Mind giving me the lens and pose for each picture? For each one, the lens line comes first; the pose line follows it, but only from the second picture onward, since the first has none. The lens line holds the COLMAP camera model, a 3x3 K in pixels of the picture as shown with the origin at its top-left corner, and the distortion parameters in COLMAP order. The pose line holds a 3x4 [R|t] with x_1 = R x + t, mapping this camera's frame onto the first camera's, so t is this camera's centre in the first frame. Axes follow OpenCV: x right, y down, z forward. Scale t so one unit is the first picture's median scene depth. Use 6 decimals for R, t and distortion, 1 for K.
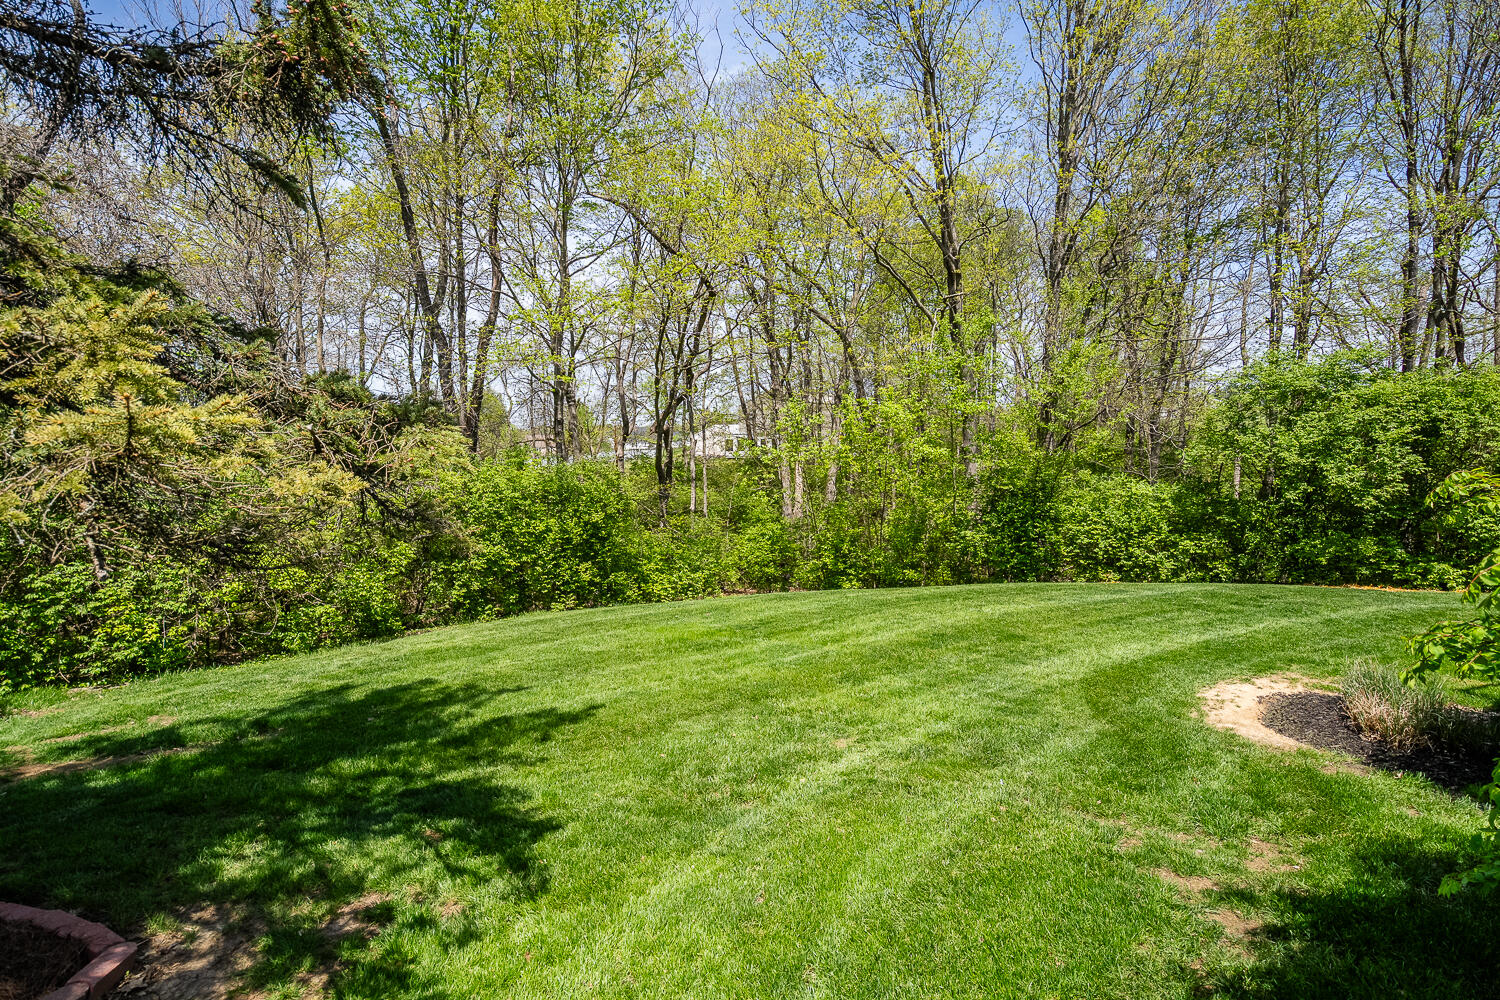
lens RADIAL K [[769.9, 0, 750.0], [0, 769.9, 500.0], [0, 0, 1]] dist [0.005533, 0.000698]
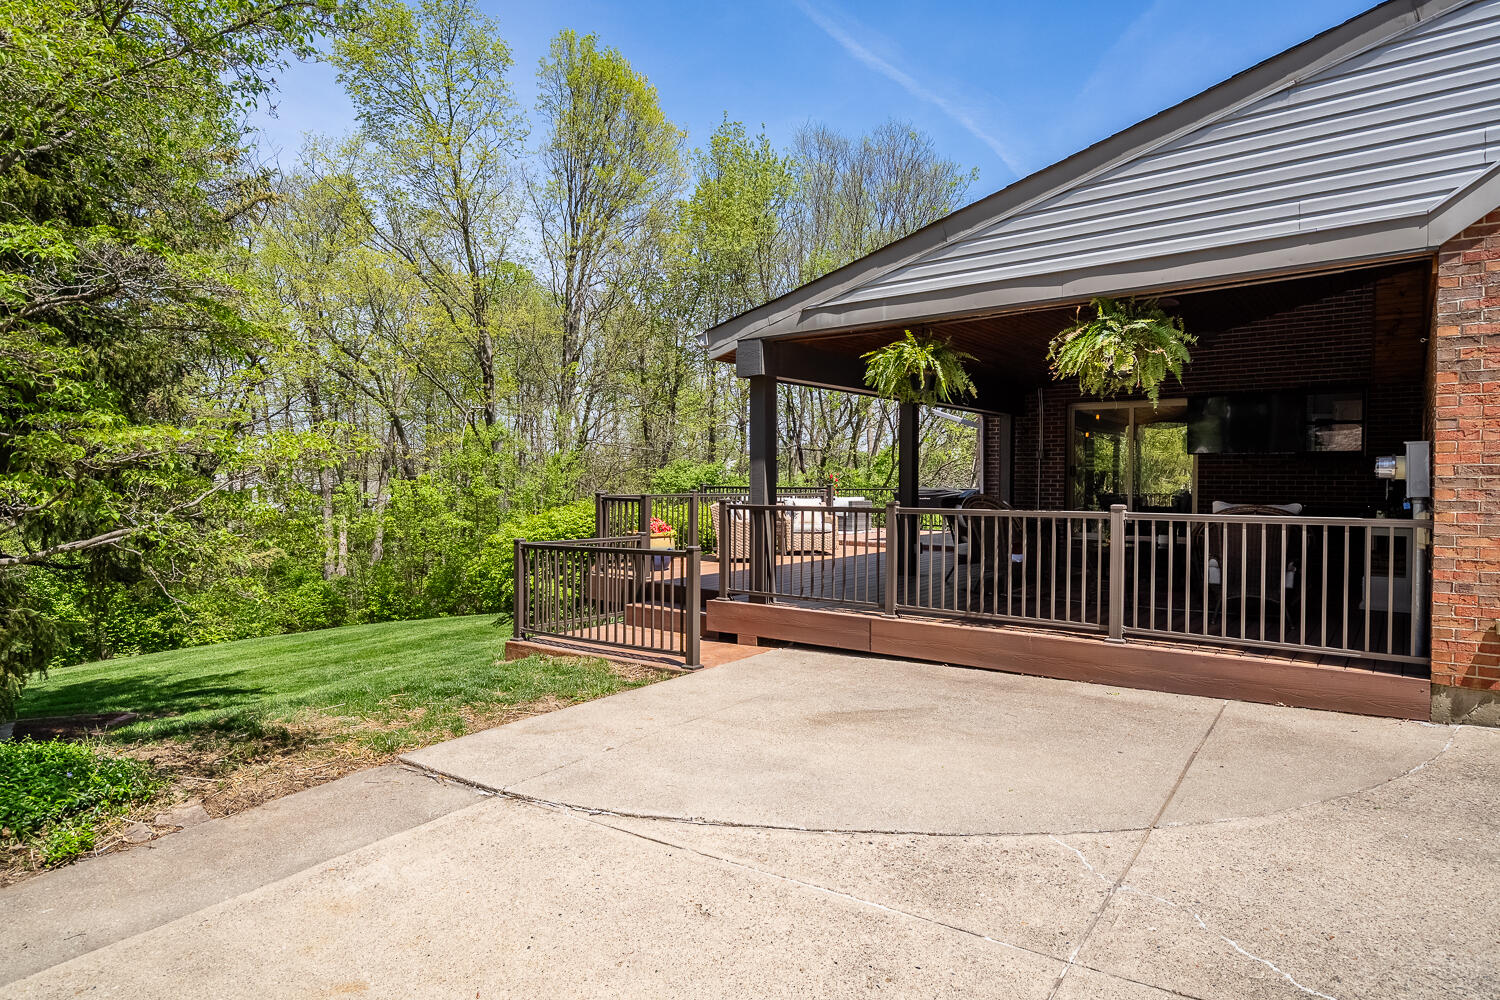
lens RADIAL K [[769.9, 0, 750.0], [0, 769.9, 500.0], [0, 0, 1]] dist [0.005533, 0.000698]
pose [[0.849726, 0.020432, 0.526828, -0.044209], [0.016971, 0.997671, -0.066065, -0.003908], [-0.526951, 0.065078, 0.847400, -0.393500]]
